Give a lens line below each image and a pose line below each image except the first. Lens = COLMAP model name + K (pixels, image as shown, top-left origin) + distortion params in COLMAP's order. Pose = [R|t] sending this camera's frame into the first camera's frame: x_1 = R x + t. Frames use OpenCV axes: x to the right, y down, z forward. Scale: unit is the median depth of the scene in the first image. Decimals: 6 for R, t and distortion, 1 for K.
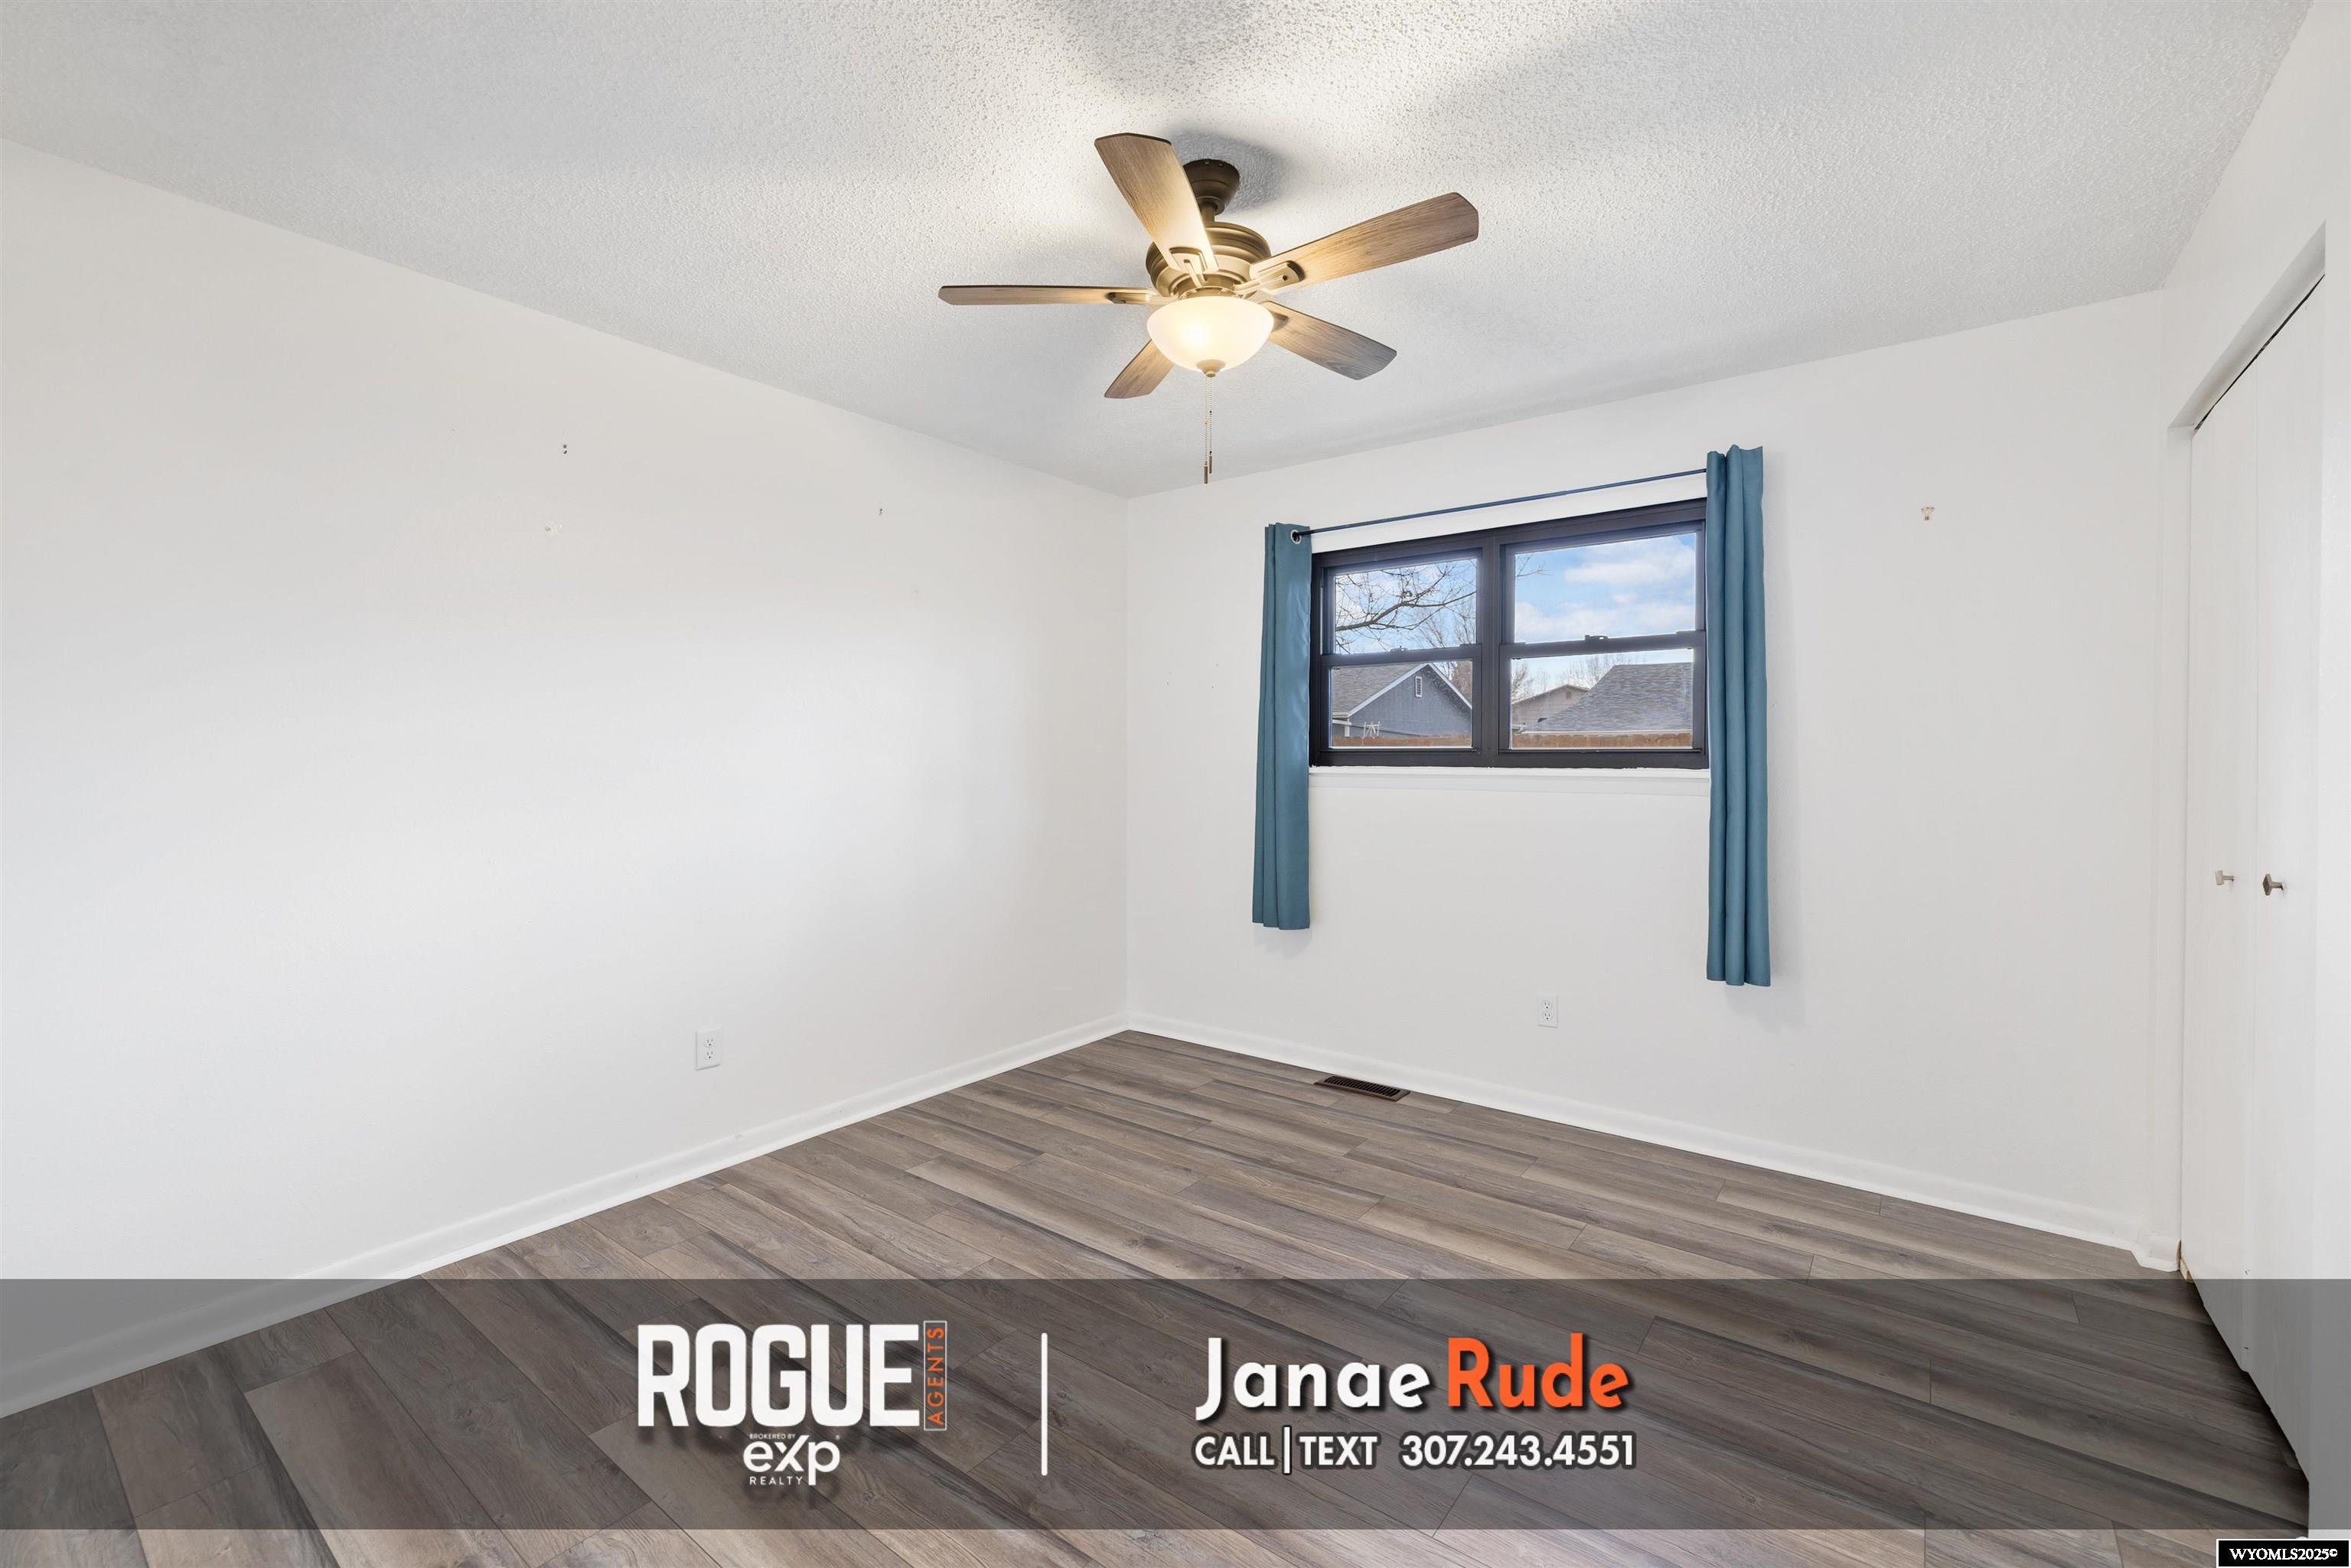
lens RADIAL K [[1010.6, 0, 1187.8], [0, 1010.6, 771.2], [0, 0, 1]] dist [0.003556, 0.000860]
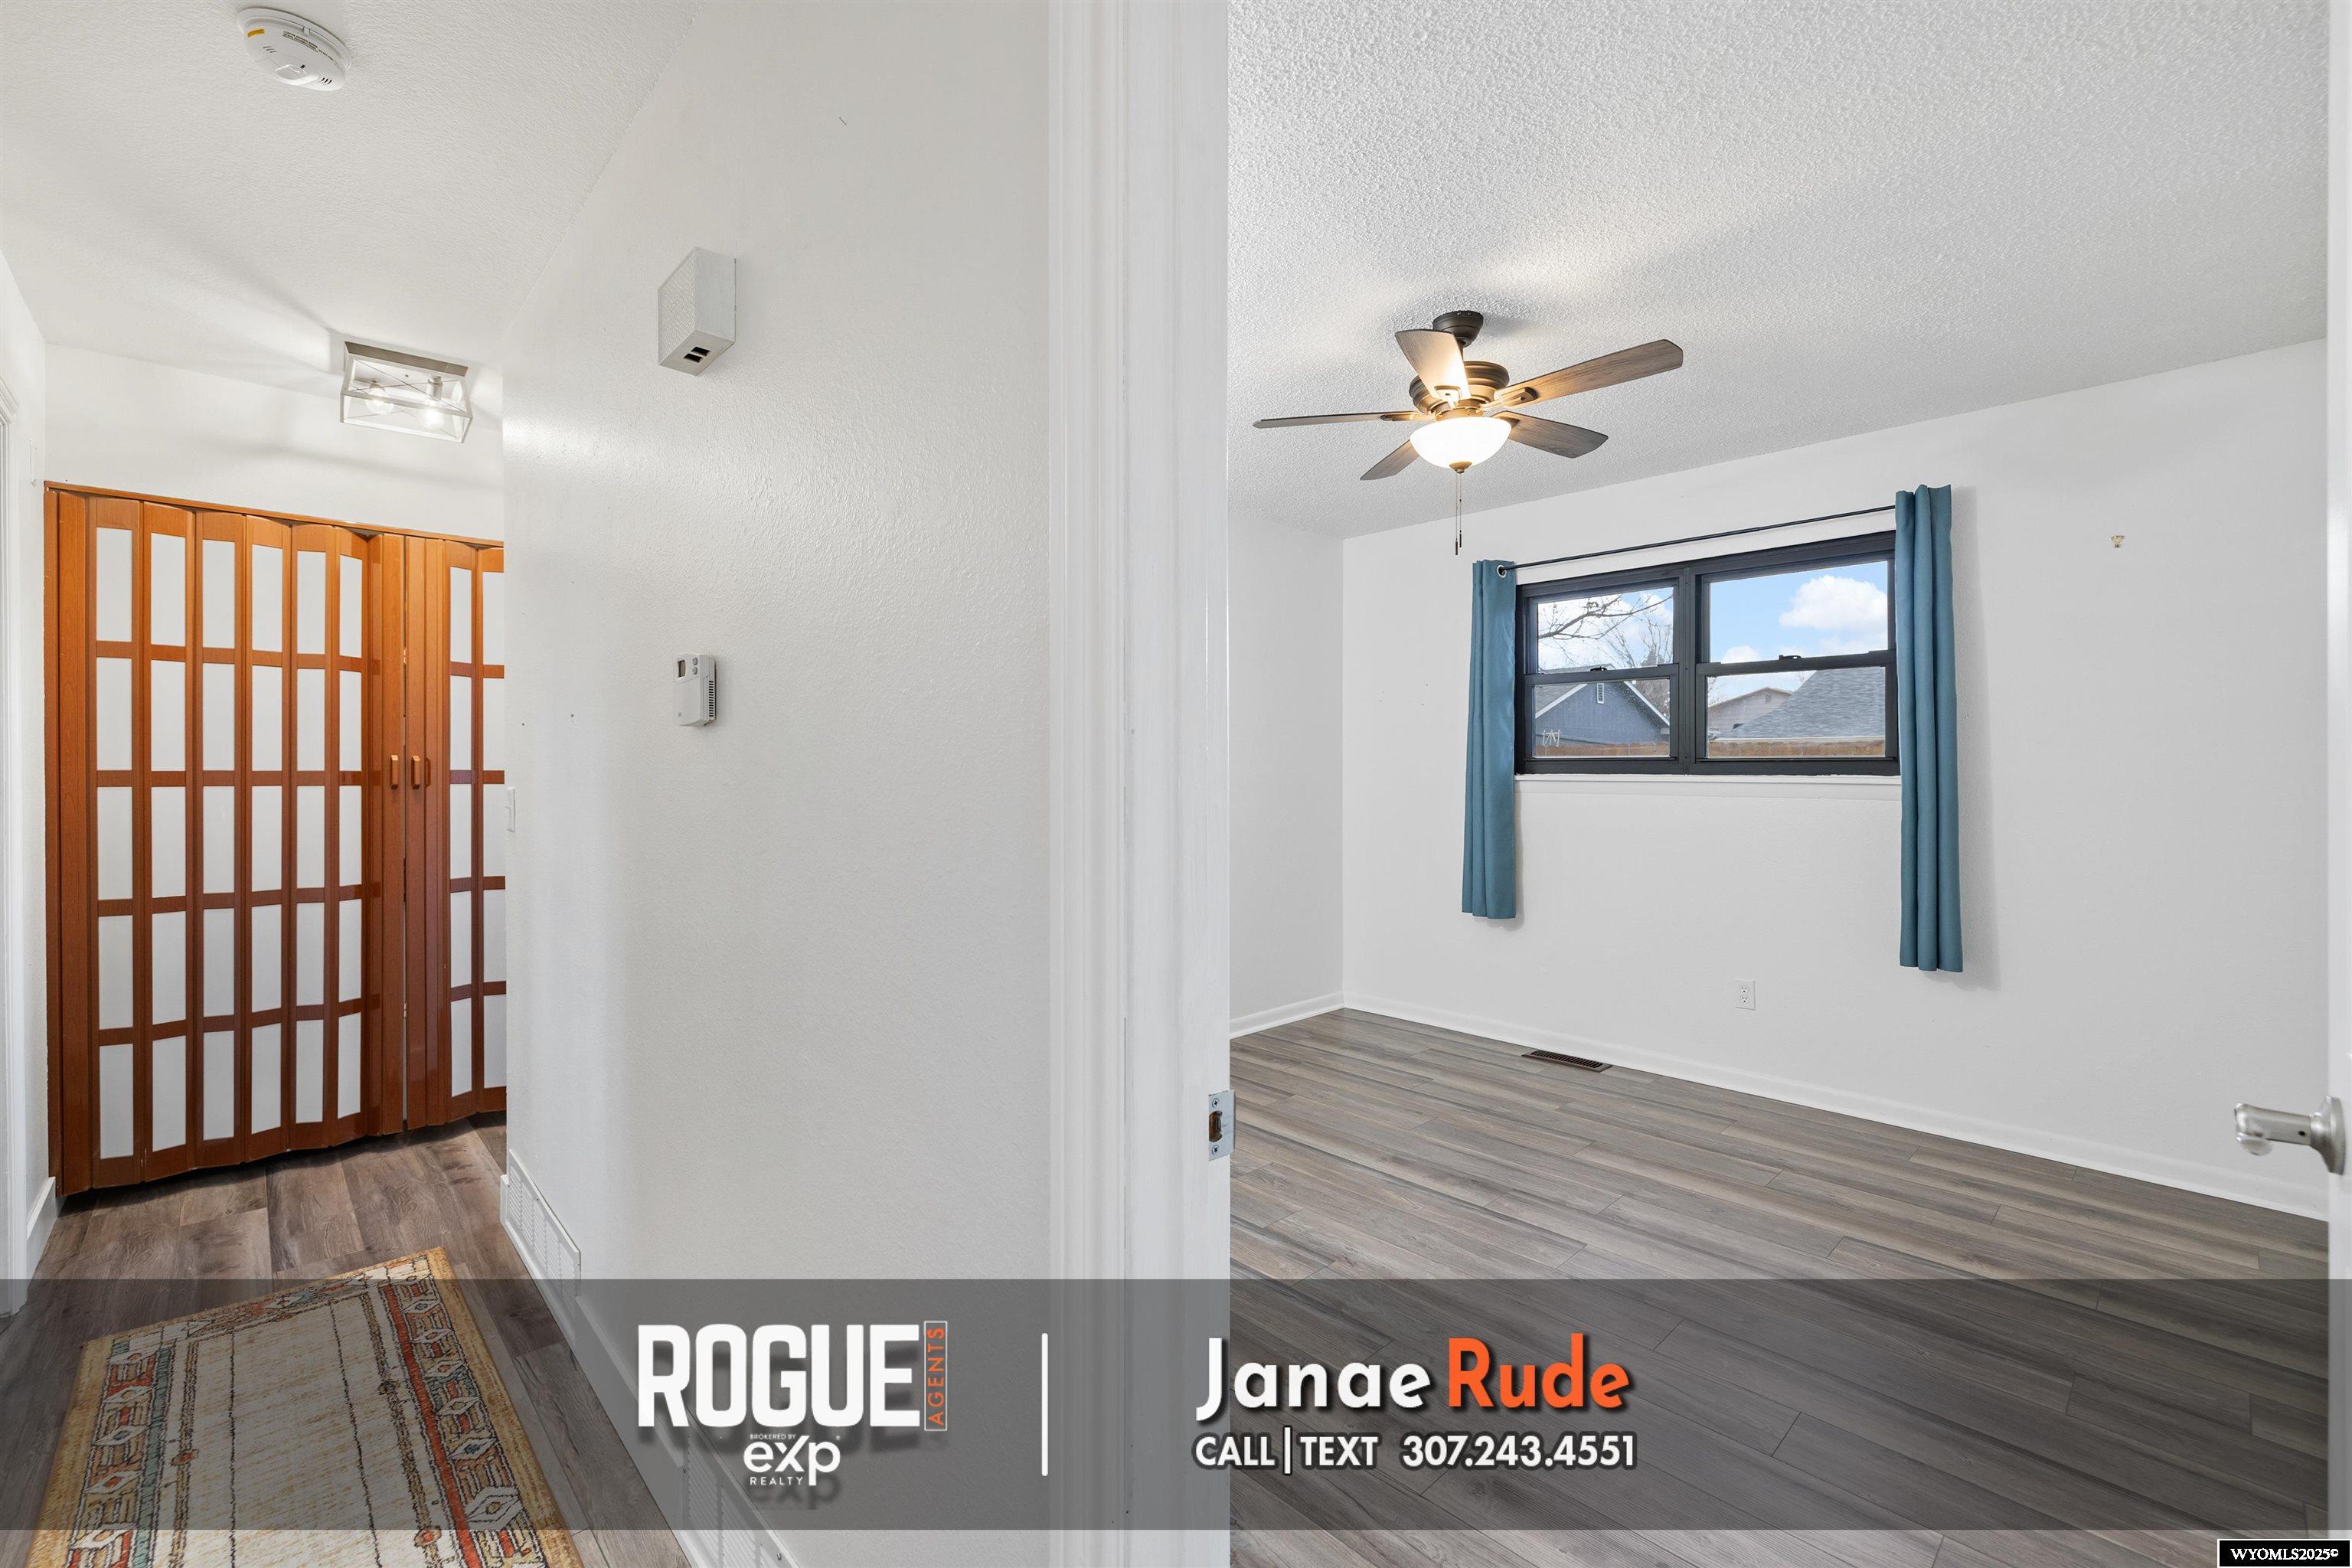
lens RADIAL K [[1011.0, 0, 1178.8], [0, 1011.0, 769.8], [0, 0, 1]] dist [0.003556, 0.000860]
pose [[0.985928, -0.002443, -0.167155, -0.078228], [0.000629, 0.999940, -0.010906, 0.003105], [0.167172, 0.010647, 0.985870, -0.224570]]
